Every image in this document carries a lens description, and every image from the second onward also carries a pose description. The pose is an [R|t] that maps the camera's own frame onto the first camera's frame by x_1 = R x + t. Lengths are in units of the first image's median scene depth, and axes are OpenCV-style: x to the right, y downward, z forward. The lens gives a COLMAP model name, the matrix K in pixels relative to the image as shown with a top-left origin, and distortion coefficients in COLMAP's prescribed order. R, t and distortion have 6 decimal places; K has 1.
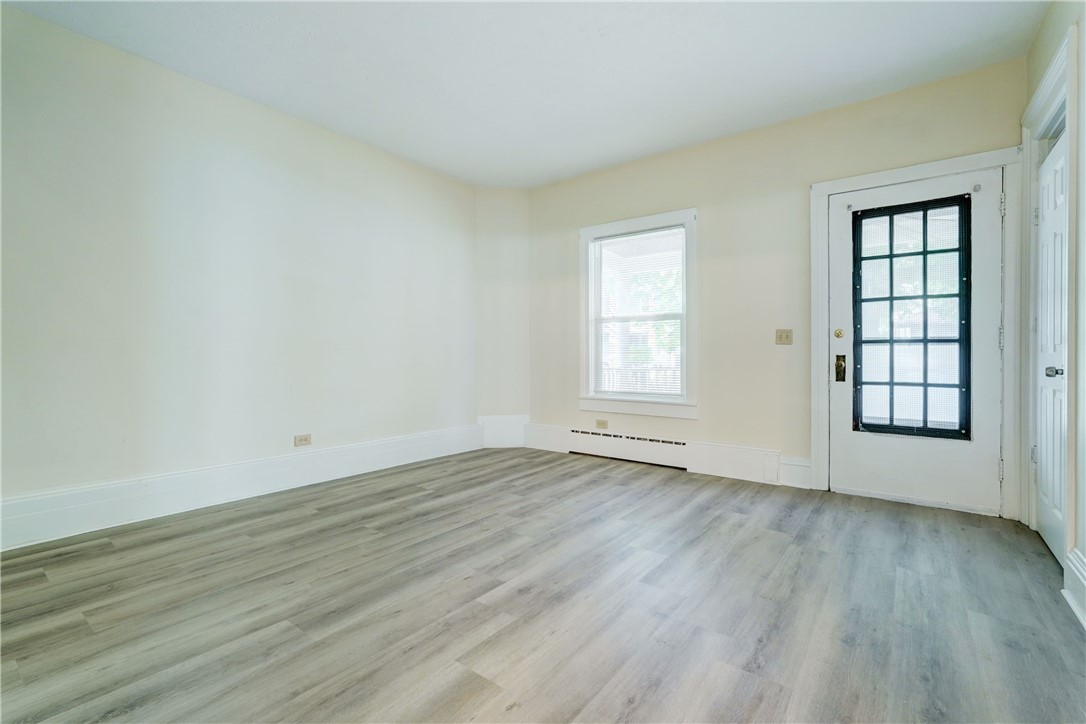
lens RADIAL K [[474.2, 0, 523.1], [0, 474.2, 357.4], [0, 0, 1]] dist [-0.019707, -0.000094]
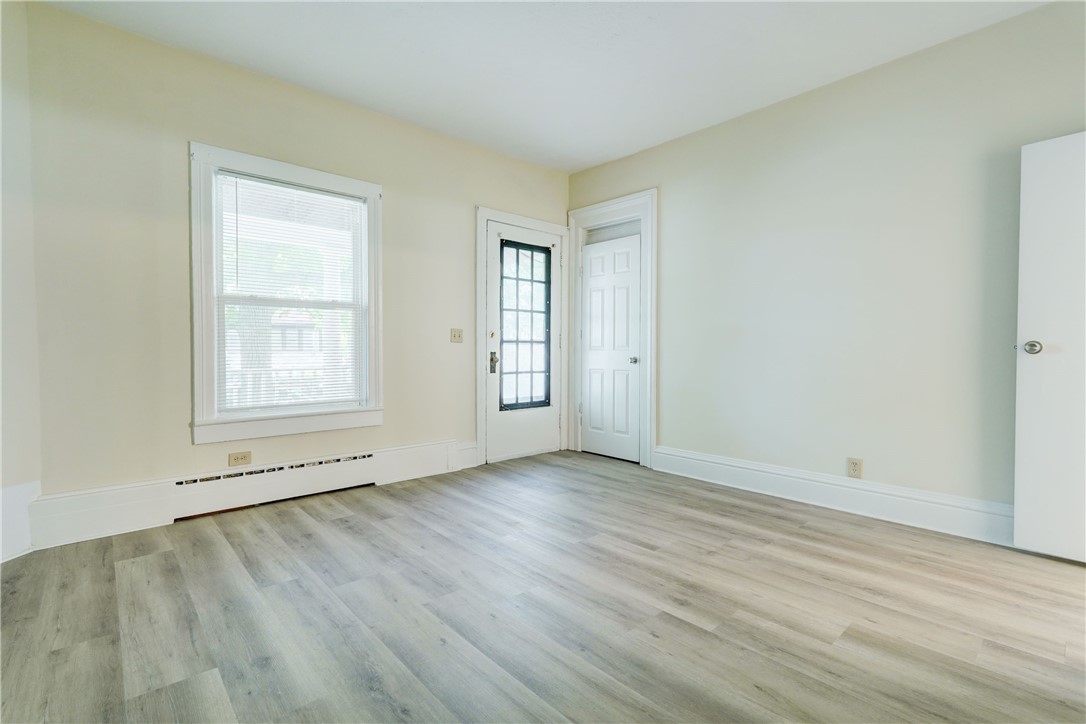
lens RADIAL K [[494.9, 0, 545.2], [0, 494.9, 358.4], [0, 0, 1]] dist [-0.019849, 0.012381]
pose [[0.176682, -0.016598, 0.984128, -0.665846], [0.008294, 0.999847, 0.015374, -0.007061], [-0.984233, 0.005447, 0.176792, 0.721202]]
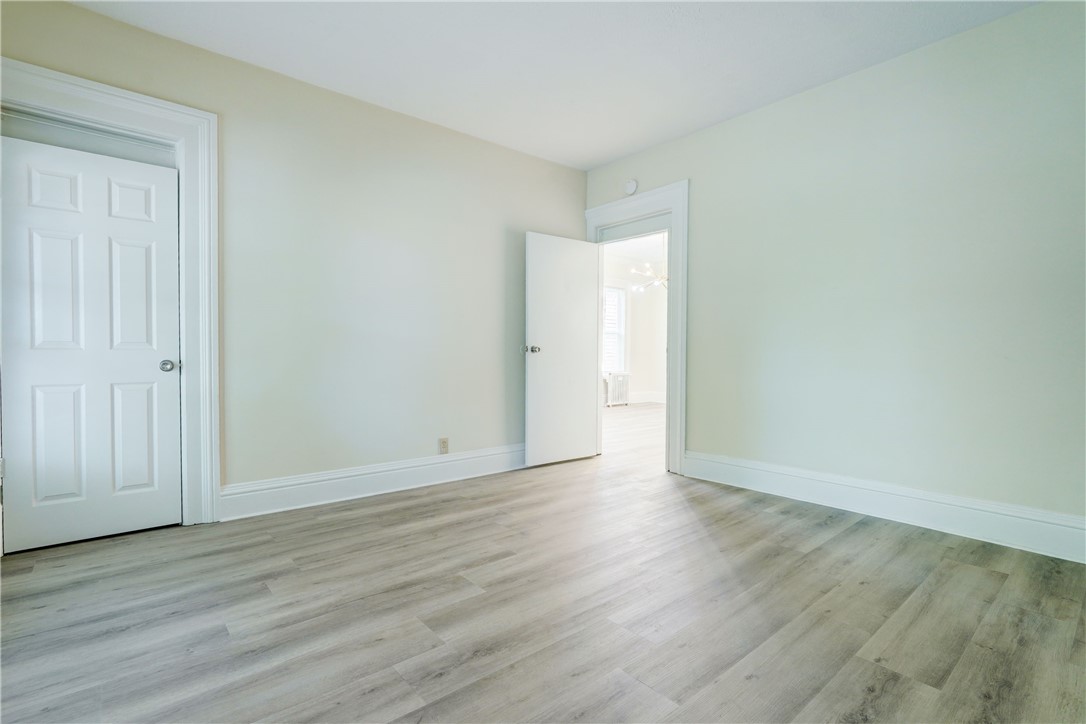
lens RADIAL K [[510.7, 0, 501.3], [0, 510.7, 357.8], [0, 0, 1]] dist [-0.007460, -0.000041]
pose [[-0.970763, -0.007275, 0.239930, -0.005404], [-0.002513, 0.999794, 0.020146, -0.011233], [-0.240027, 0.018954, -0.970581, 1.503441]]
